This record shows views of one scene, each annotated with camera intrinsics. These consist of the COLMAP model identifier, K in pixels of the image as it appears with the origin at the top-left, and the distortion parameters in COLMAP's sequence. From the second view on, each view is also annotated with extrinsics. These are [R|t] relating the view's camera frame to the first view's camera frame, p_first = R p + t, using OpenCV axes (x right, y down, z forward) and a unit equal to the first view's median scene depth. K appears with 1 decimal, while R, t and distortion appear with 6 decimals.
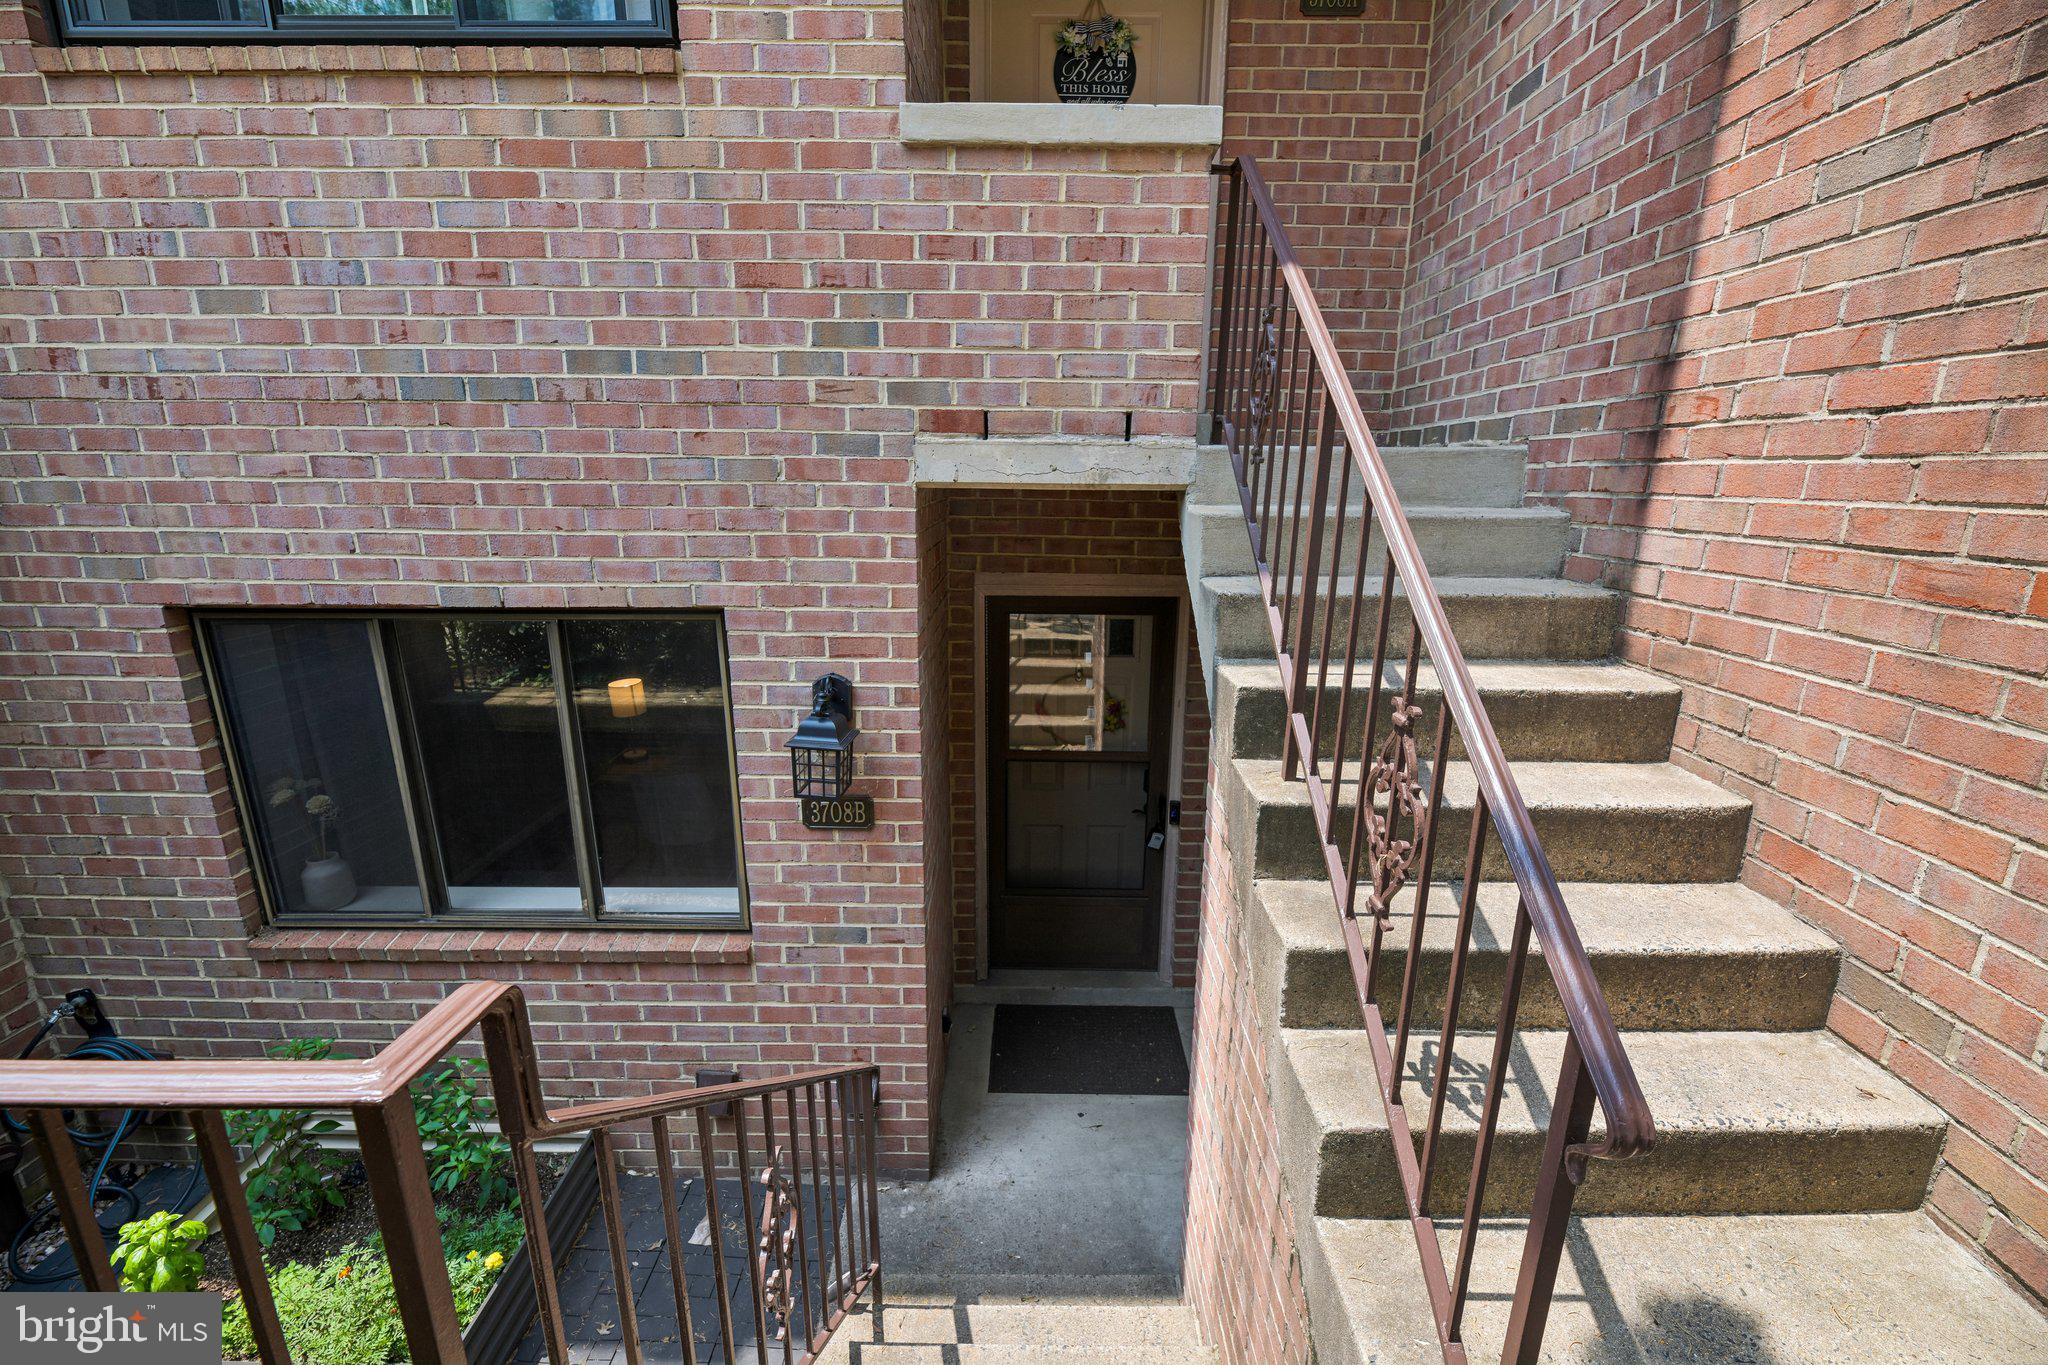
lens RADIAL K [[819.9, 0, 1033.4], [0, 819.9, 684.7], [0, 0, 1]] dist [-0.000945, -0.003143]
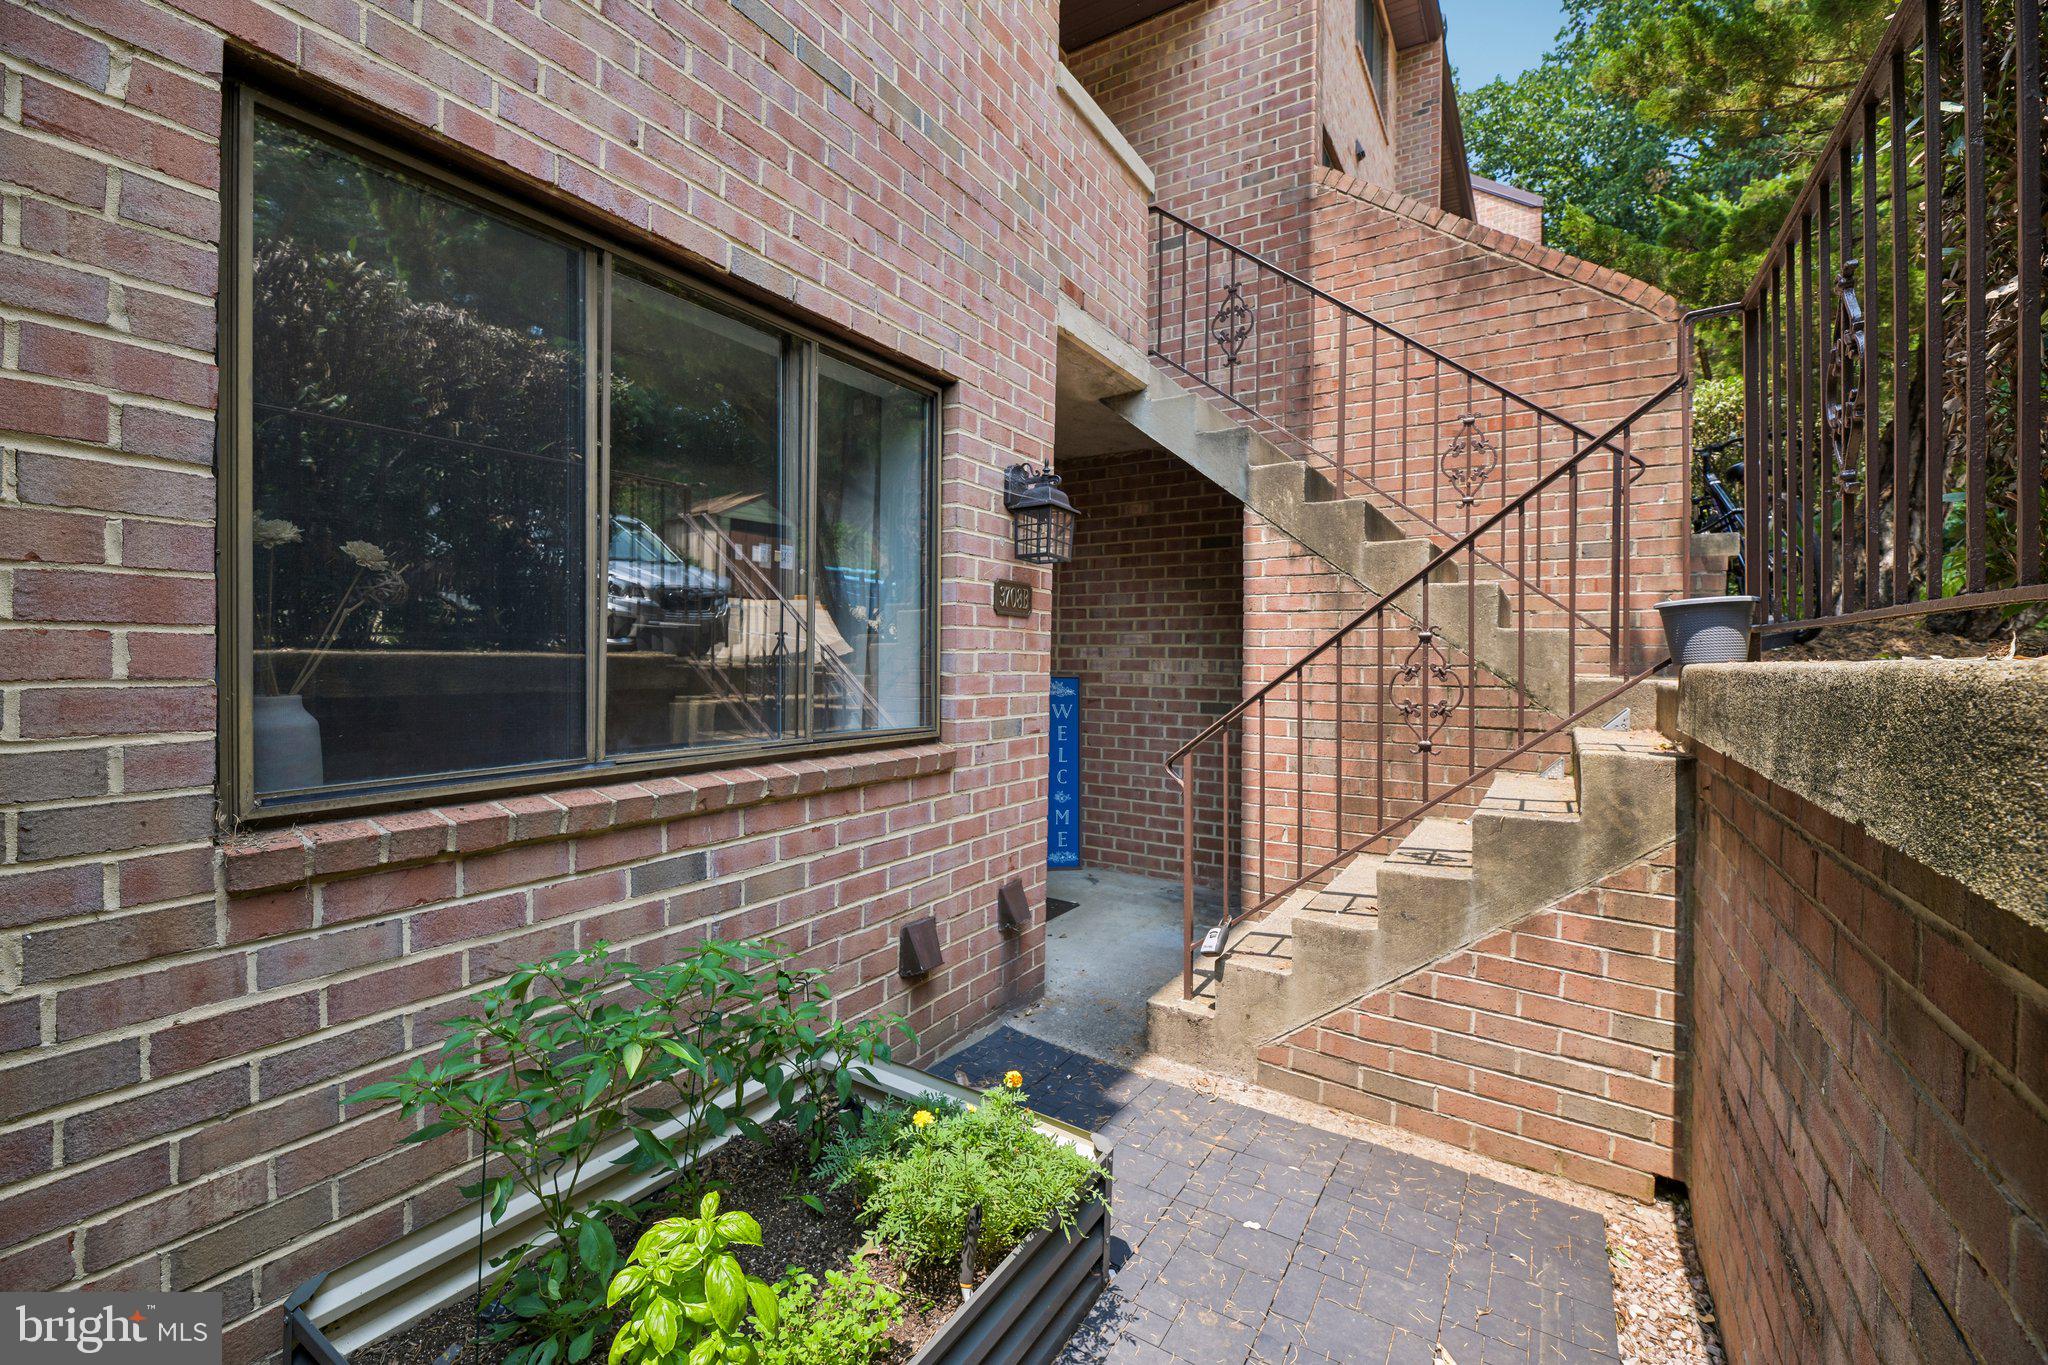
lens RADIAL K [[819.9, 0, 1033.4], [0, 819.9, 684.7], [0, 0, 1]] dist [-0.000945, -0.003143]
pose [[0.540231, -0.029484, 0.841000, -1.127233], [0.214237, 0.971276, -0.103567, 0.380271], [-0.813790, 0.236123, 0.531029, 0.429281]]
